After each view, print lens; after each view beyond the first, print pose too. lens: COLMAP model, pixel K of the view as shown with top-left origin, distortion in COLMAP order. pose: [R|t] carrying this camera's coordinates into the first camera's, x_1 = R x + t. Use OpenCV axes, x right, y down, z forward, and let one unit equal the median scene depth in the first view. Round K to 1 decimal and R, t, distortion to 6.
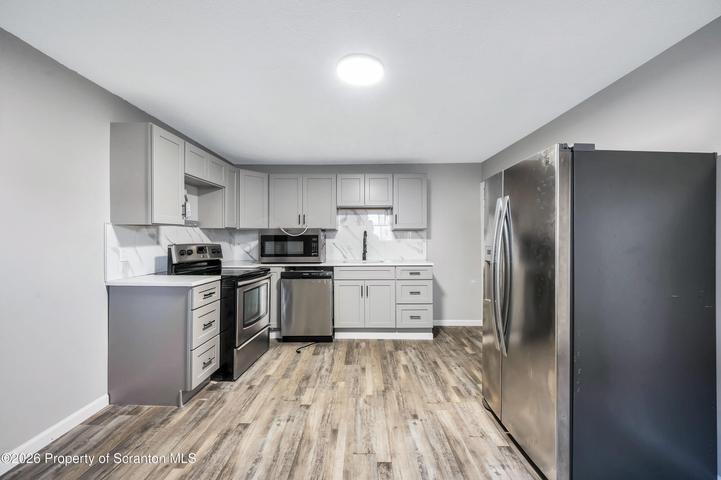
lens RADIAL K [[287.9, 0, 363.1], [0, 287.9, 236.0], [0, 0, 1]] dist [-0.000136, -0.000314]
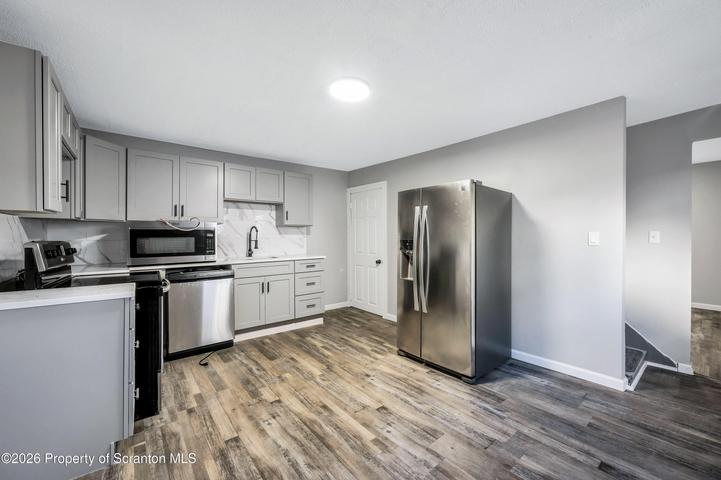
lens RADIAL K [[287.9, 0, 363.1], [0, 287.9, 236.0], [0, 0, 1]] dist [-0.000136, -0.000314]
pose [[0.774215, -0.001268, 0.632922, -0.449322], [-0.006792, 0.999924, 0.010312, 0.003673], [-0.632887, -0.012282, 0.774147, 0.033604]]
